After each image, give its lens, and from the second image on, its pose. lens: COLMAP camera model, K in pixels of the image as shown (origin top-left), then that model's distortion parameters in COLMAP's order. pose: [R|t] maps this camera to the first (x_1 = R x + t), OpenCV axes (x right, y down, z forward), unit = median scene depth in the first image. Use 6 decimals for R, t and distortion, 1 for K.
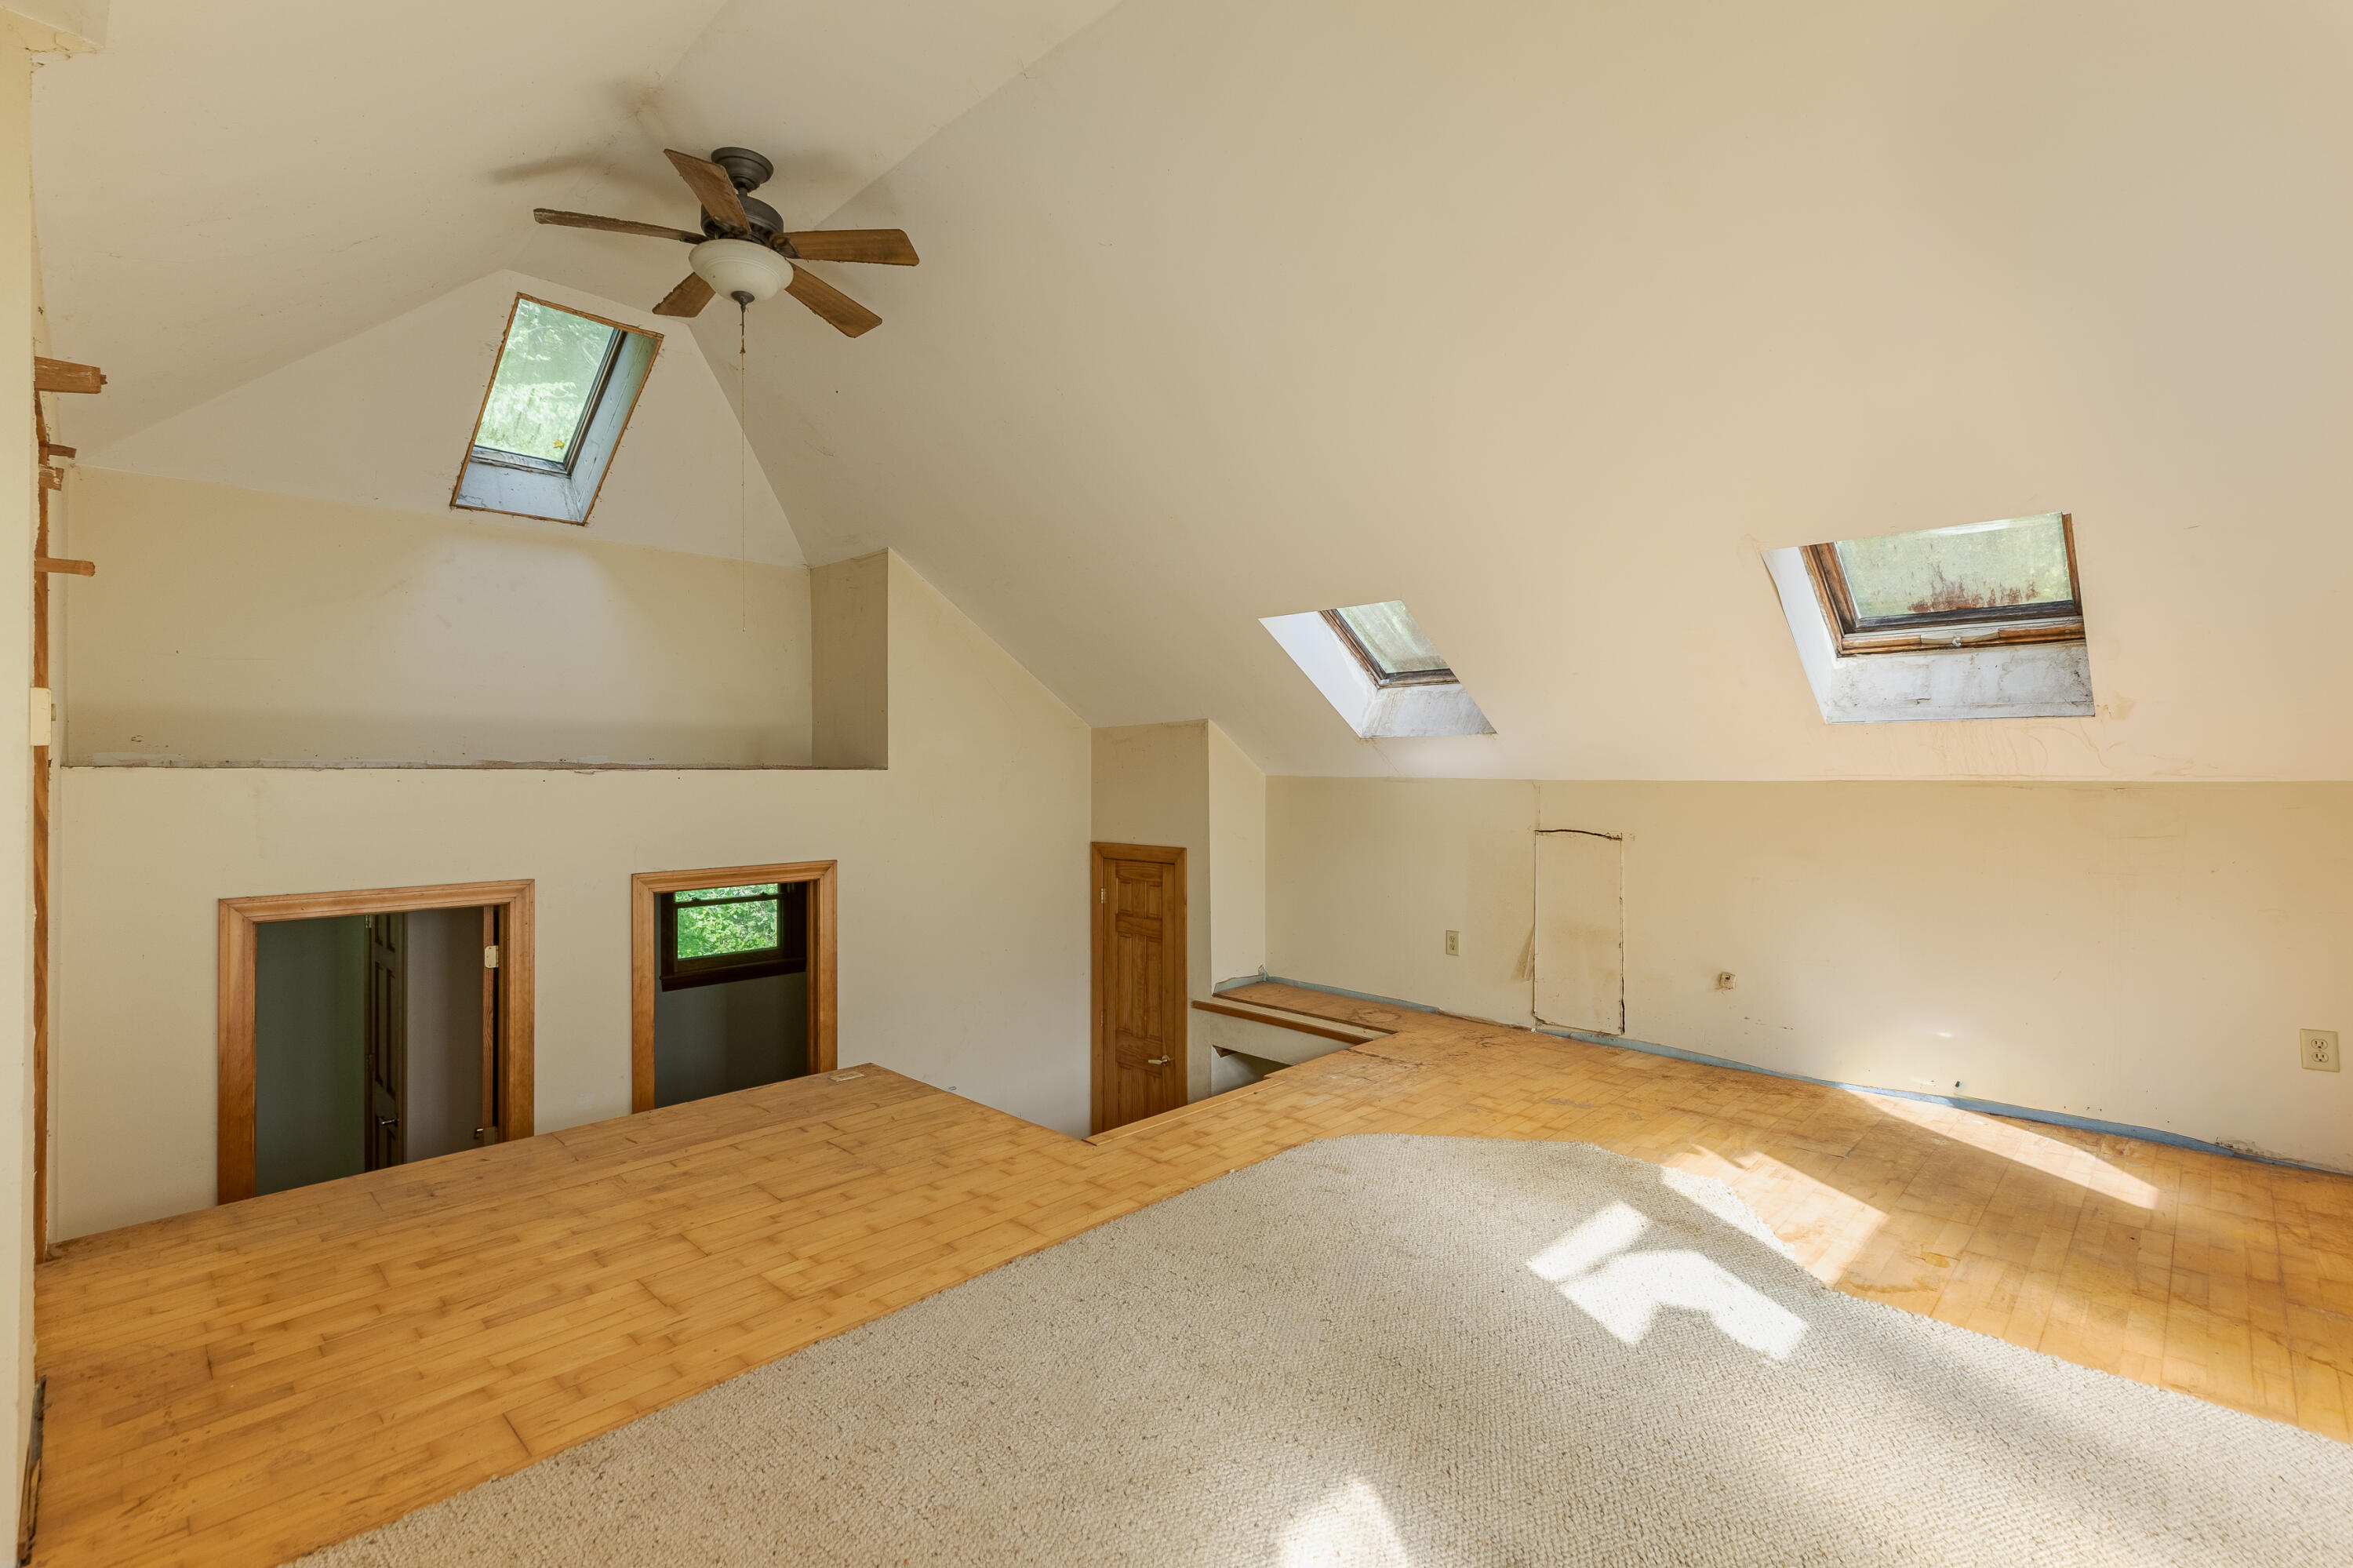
lens RADIAL K [[1057.7, 0, 1184.1], [0, 1057.7, 761.0], [0, 0, 1]] dist [0.021079, -0.000867]
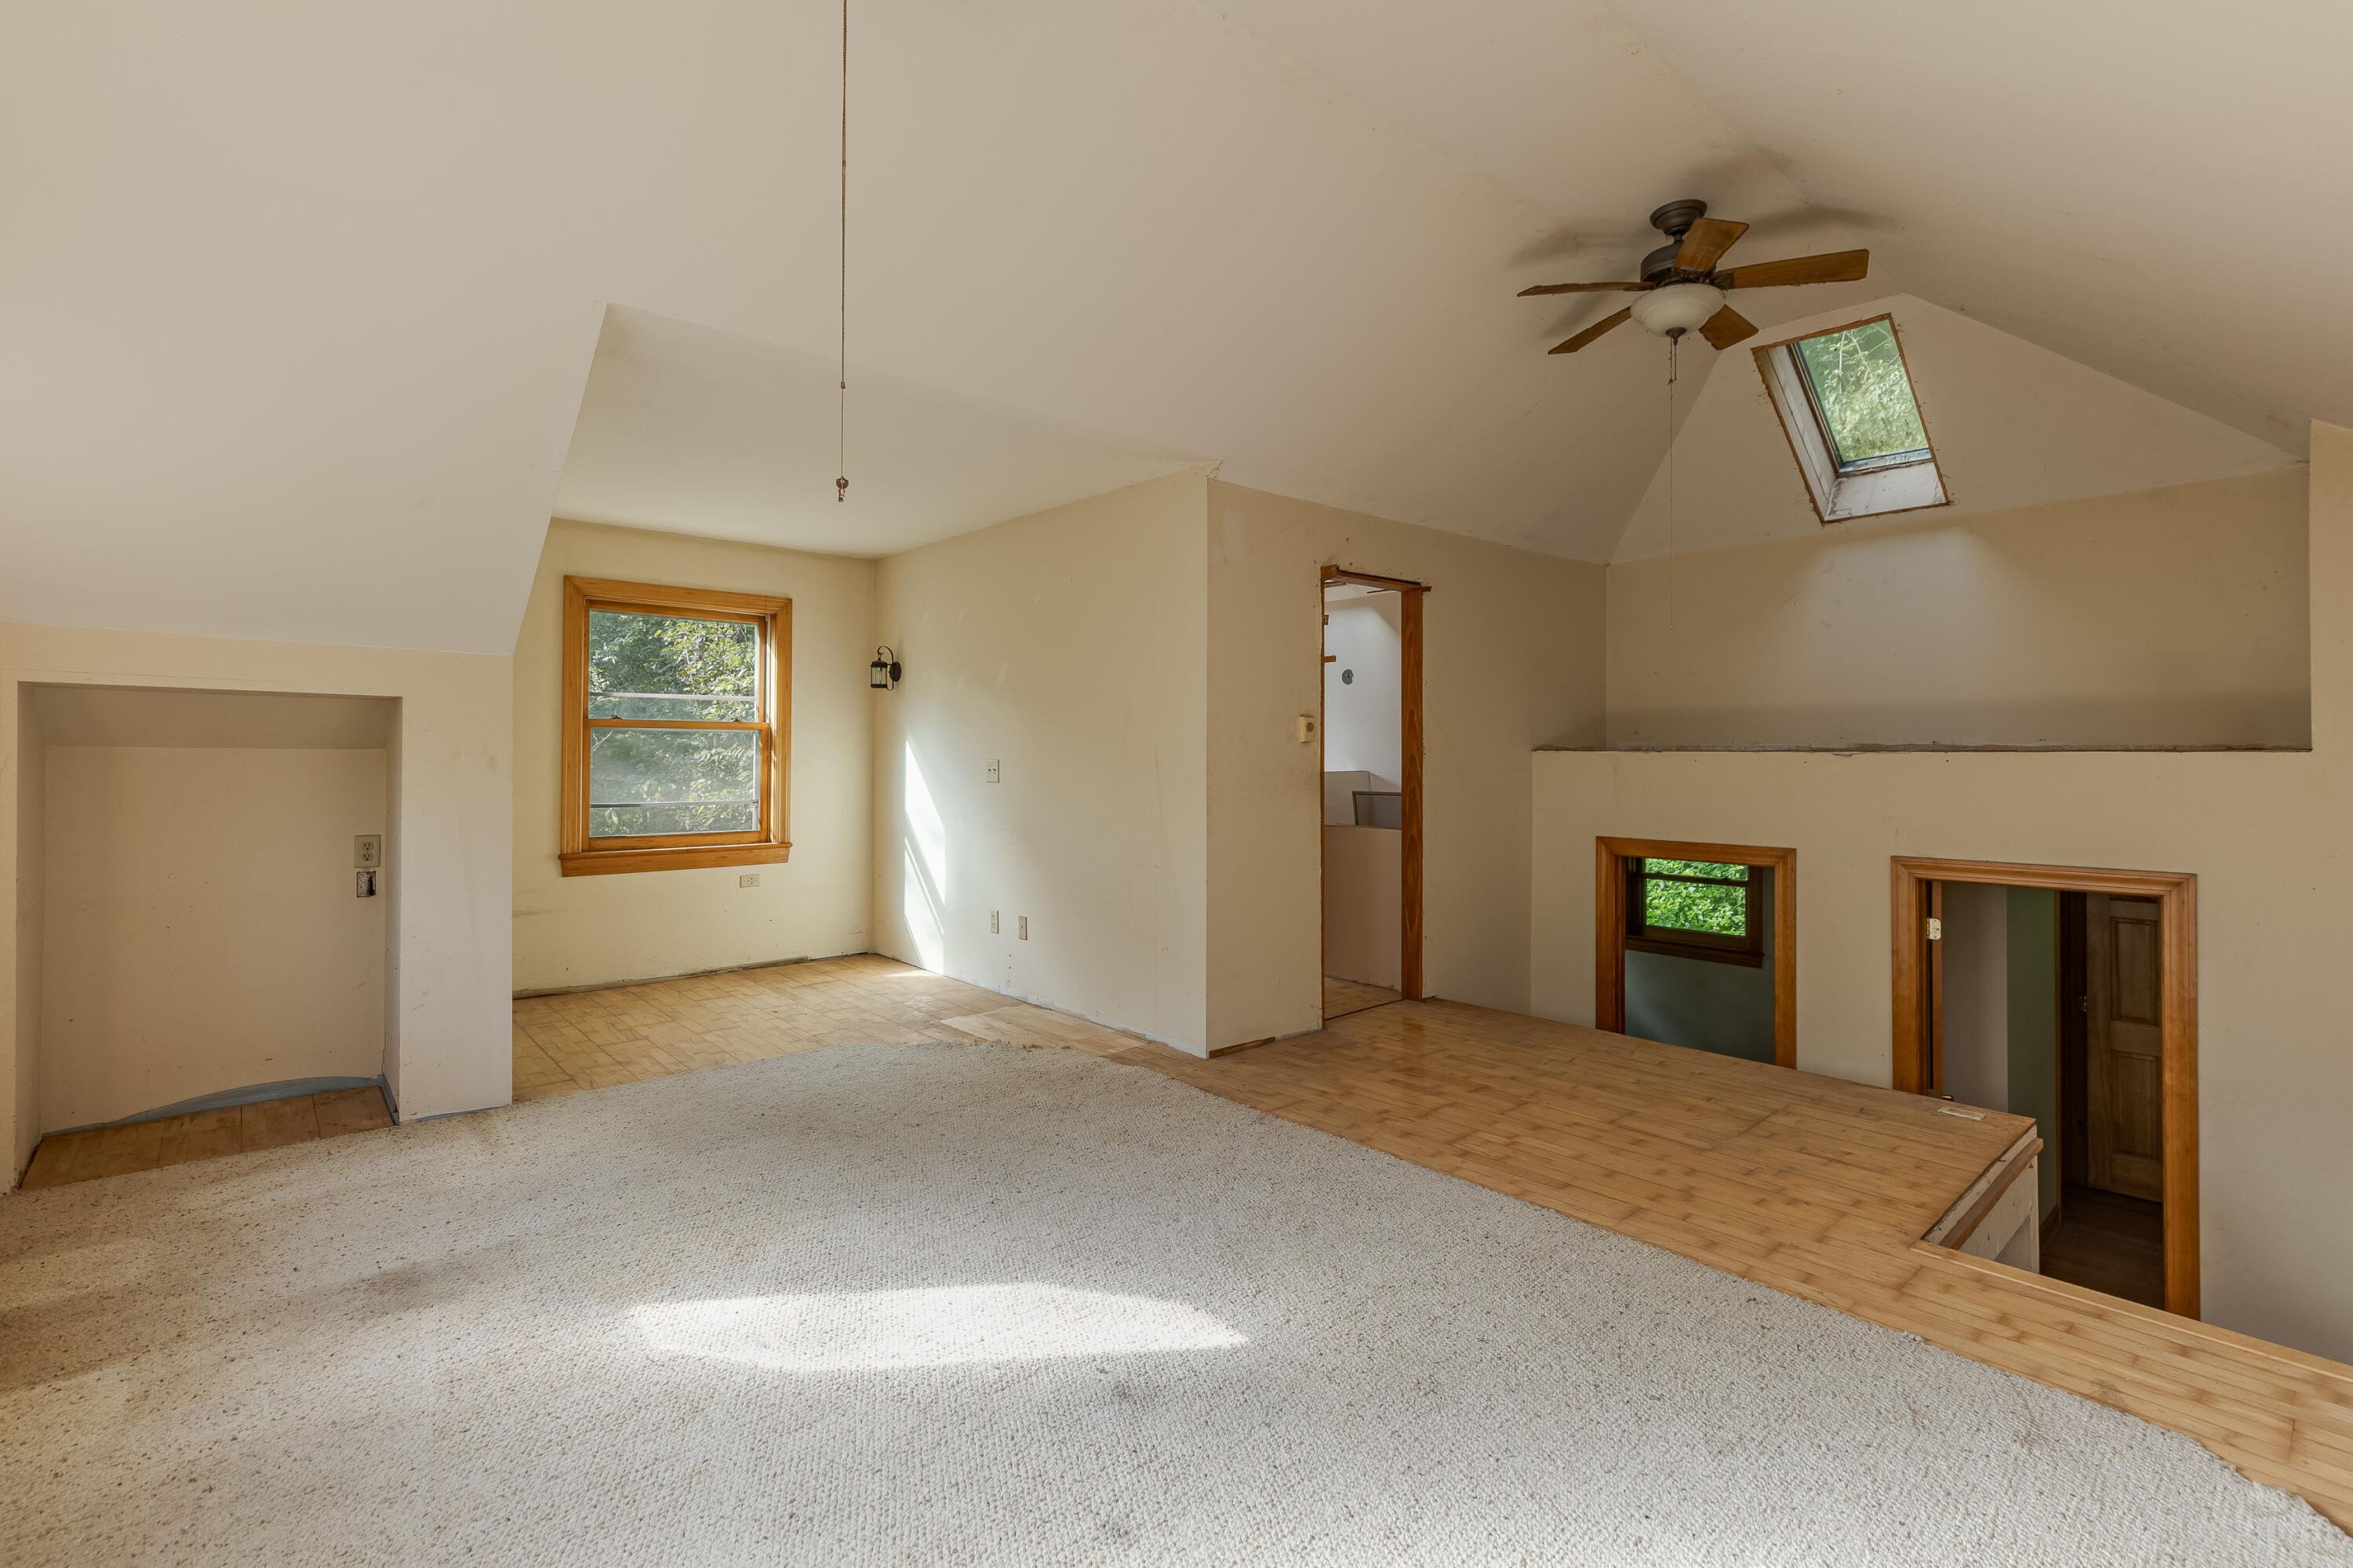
lens RADIAL K [[1057.7, 0, 1181.4], [0, 1057.7, 769.3], [0, 0, 1]] dist [0.021079, -0.000867]
pose [[-0.052522, 0.020900, -0.998401, 0.723989], [0.014002, 0.999698, 0.020191, -0.008862], [0.998522, -0.012919, -0.052799, 0.524720]]
